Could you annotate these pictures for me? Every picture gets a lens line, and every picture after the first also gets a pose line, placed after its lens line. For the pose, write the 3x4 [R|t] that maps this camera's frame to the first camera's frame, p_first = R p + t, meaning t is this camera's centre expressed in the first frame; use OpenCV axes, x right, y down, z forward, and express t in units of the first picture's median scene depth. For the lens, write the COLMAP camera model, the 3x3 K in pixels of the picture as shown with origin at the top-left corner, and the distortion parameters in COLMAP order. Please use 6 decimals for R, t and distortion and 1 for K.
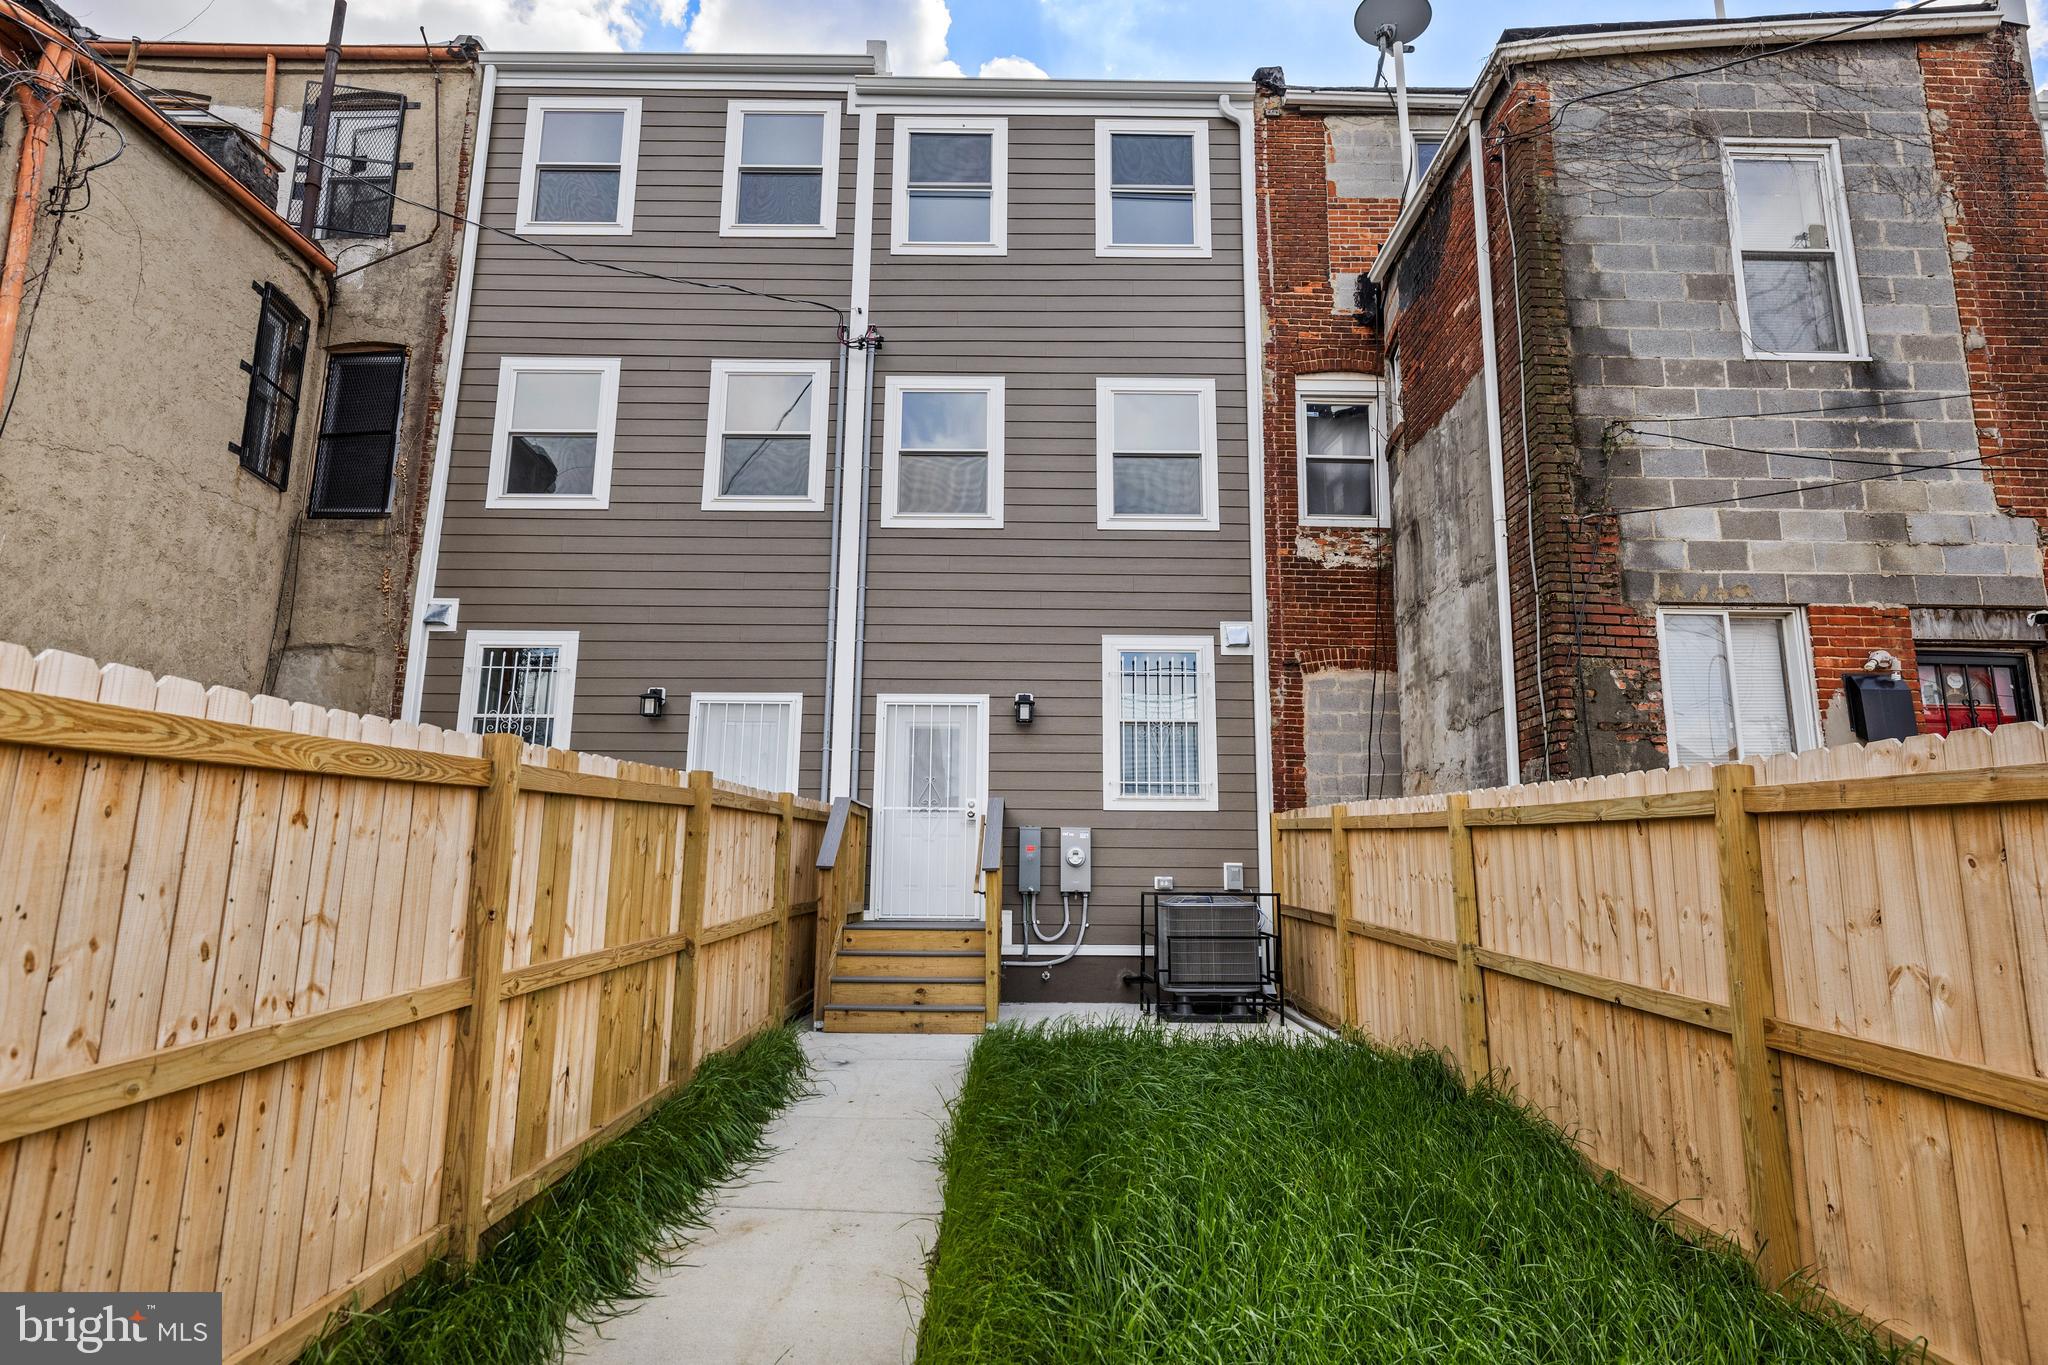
lens RADIAL K [[1111.1, 0, 1024.0], [0, 1111.1, 682.5], [0, 0, 1]] dist [-0.000573, -0.000167]
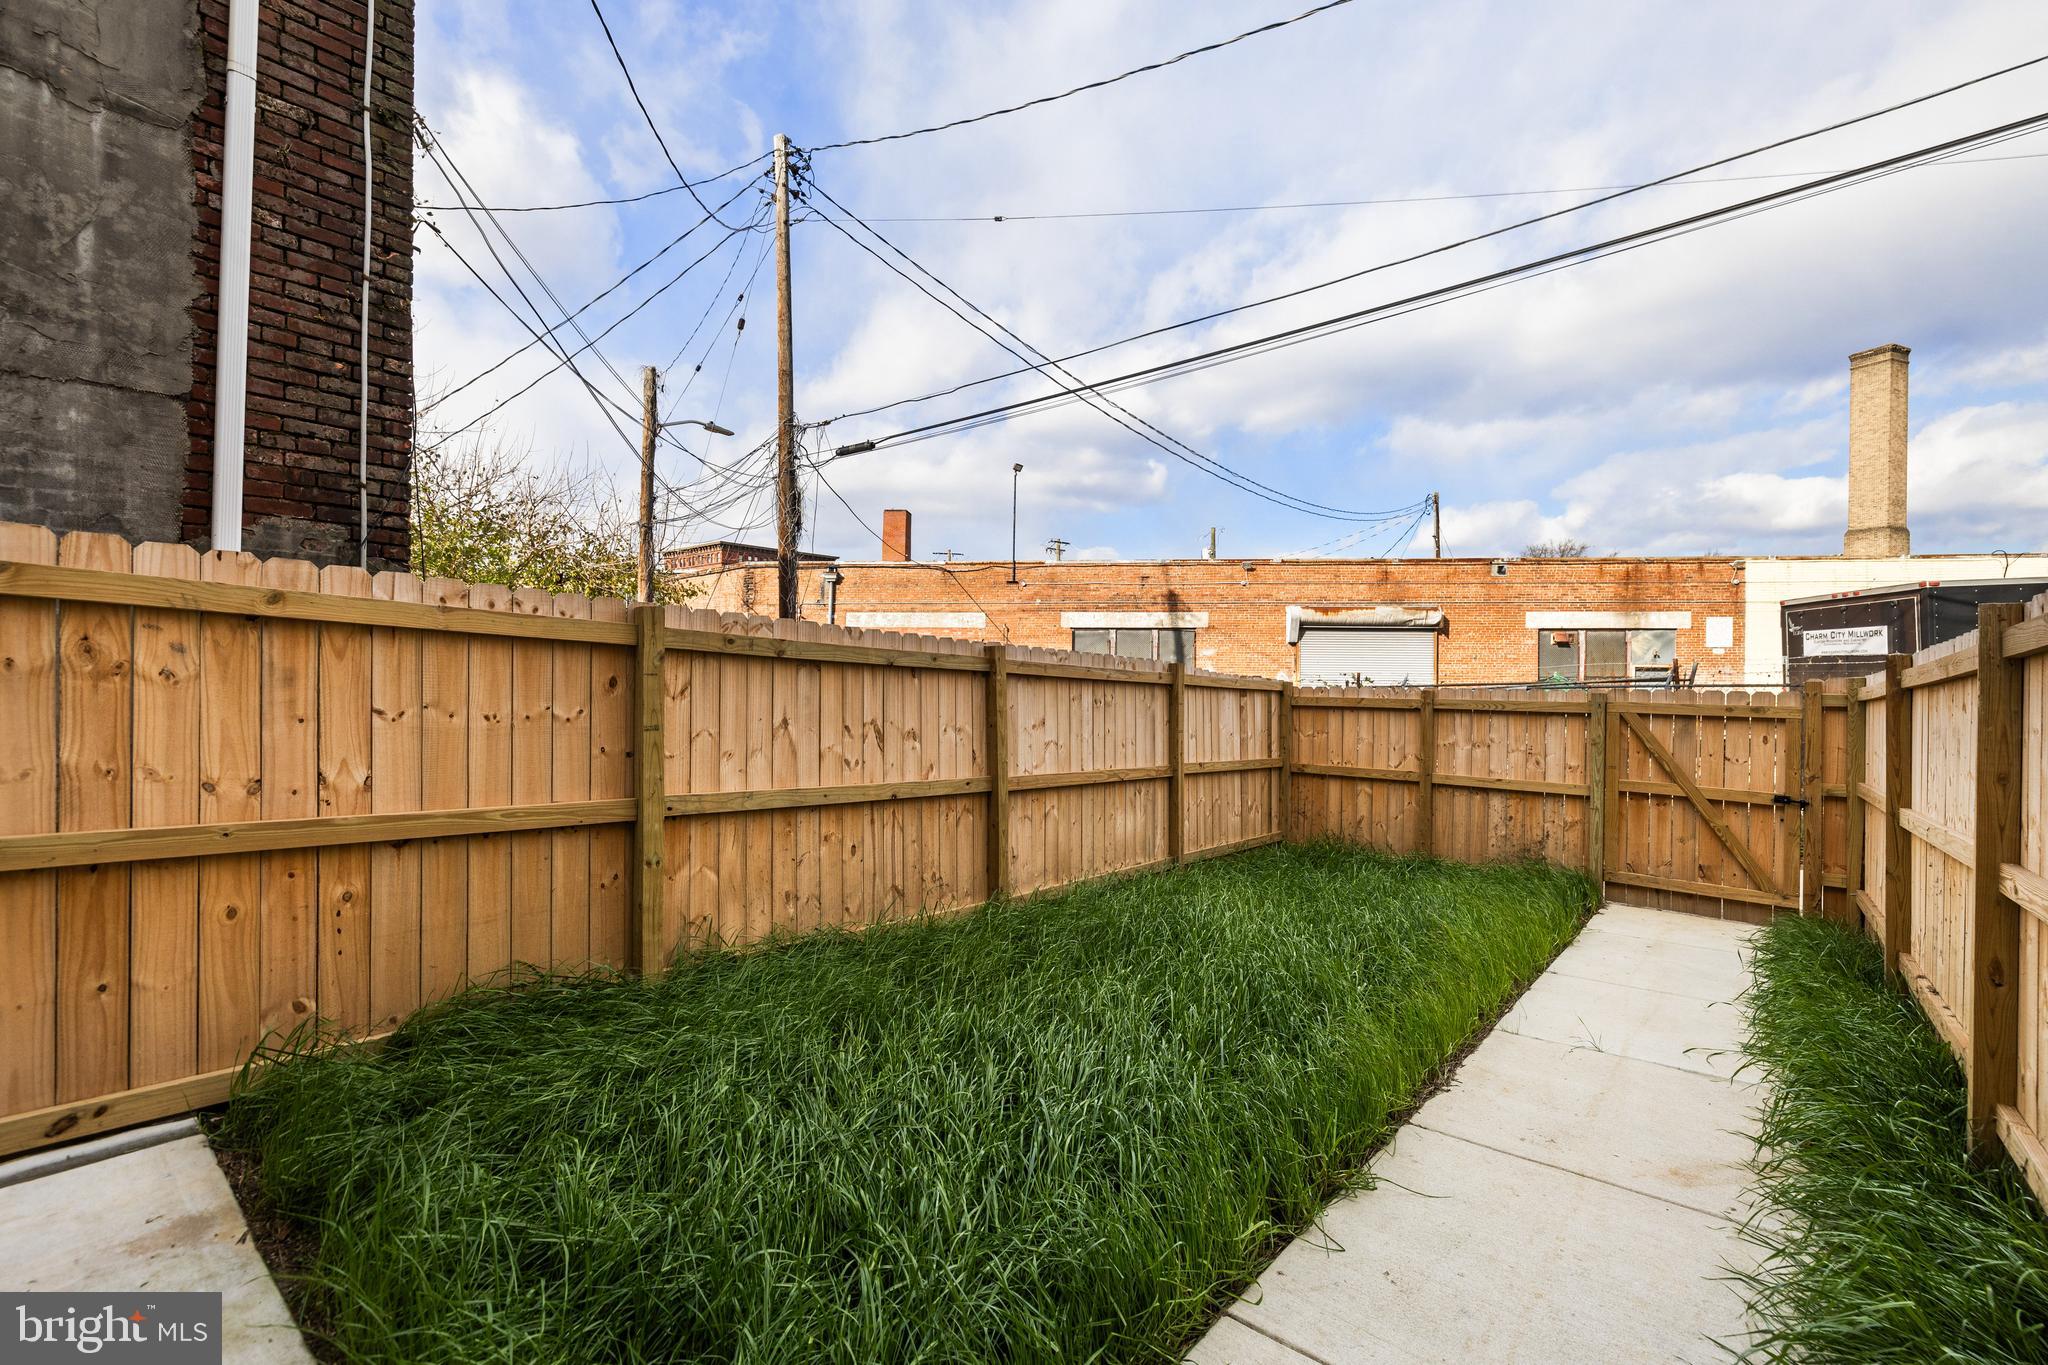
lens RADIAL K [[868.7, 0, 1023.4], [0, 868.7, 666.2], [0, 0, 1]] dist [0.000343, 0.000485]
pose [[-0.761314, -0.004481, 0.648367, -0.288308], [-0.130853, 0.980462, -0.146873, 0.278122], [-0.635042, -0.196657, -0.747026, 1.812567]]
